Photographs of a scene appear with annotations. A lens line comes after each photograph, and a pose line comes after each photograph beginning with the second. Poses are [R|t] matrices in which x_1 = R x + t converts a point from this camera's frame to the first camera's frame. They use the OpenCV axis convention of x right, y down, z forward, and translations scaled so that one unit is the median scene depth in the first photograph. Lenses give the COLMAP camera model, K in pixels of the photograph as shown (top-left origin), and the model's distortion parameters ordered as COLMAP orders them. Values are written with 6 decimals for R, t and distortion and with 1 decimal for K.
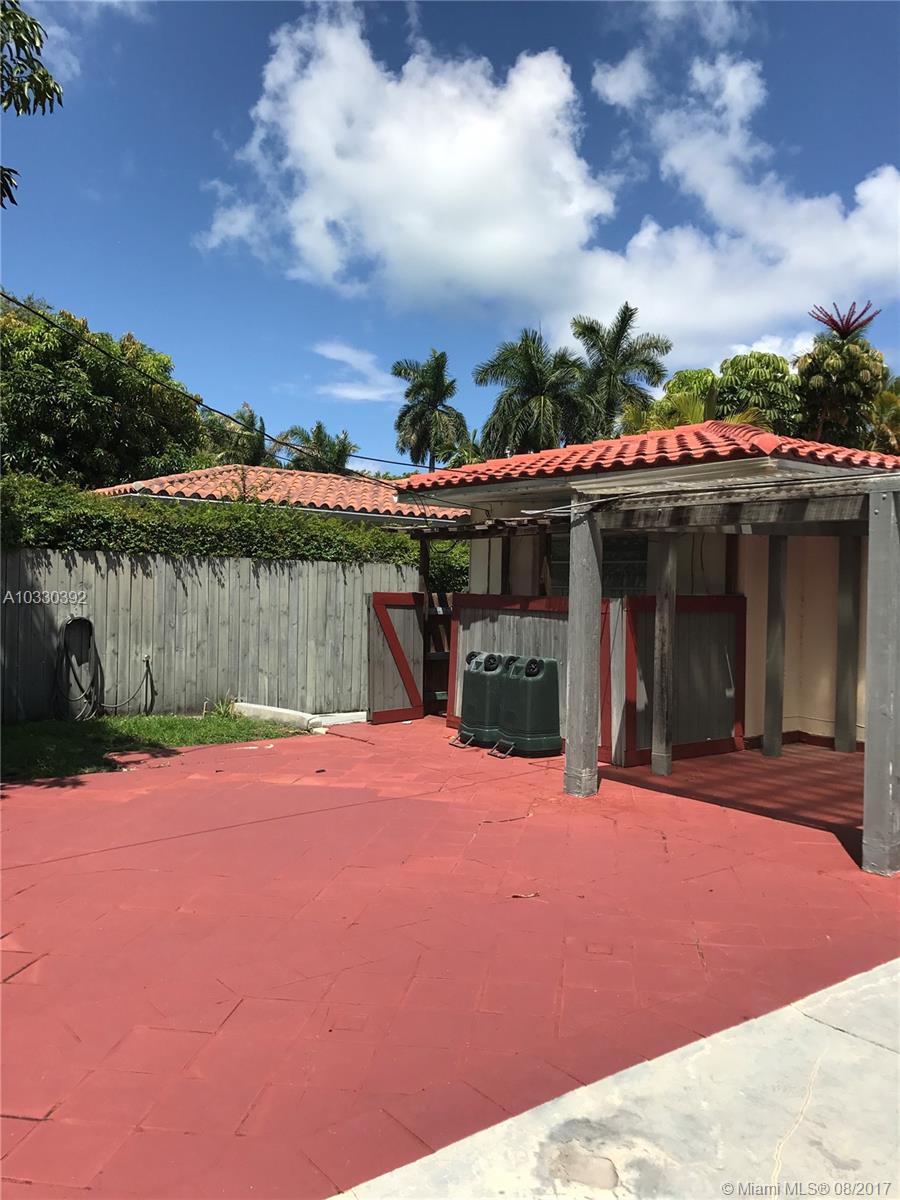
lens RADIAL K [[984.0, 0, 448.3], [0, 984.0, 591.8], [0, 0, 1]] dist [0.135051, -0.383764]
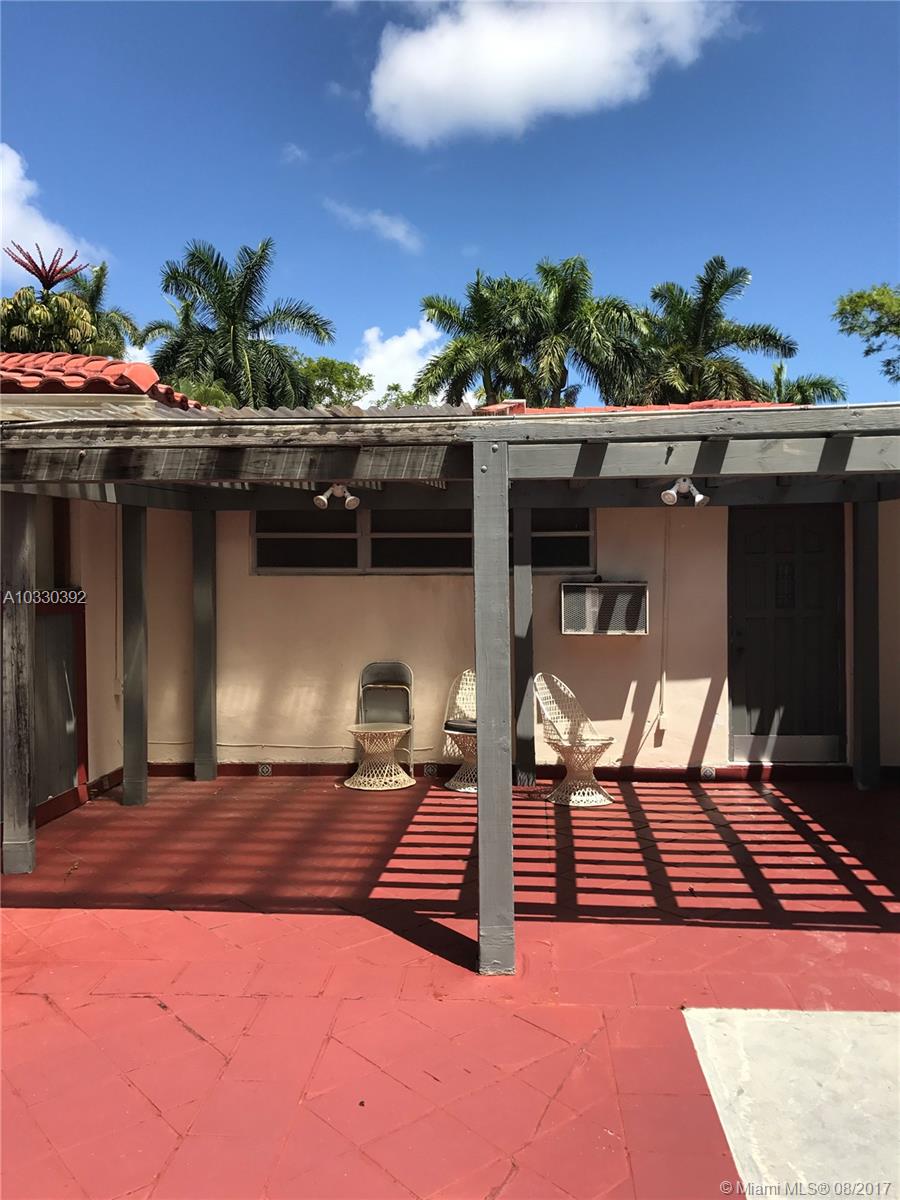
lens RADIAL K [[984.0, 0, 448.3], [0, 984.0, 591.8], [0, 0, 1]] dist [0.135051, -0.383764]
pose [[0.657862, -0.034558, 0.752345, -0.059583], [0.023366, 0.999402, 0.025475, -0.005239], [-0.752776, 0.000820, 0.658277, 0.271686]]
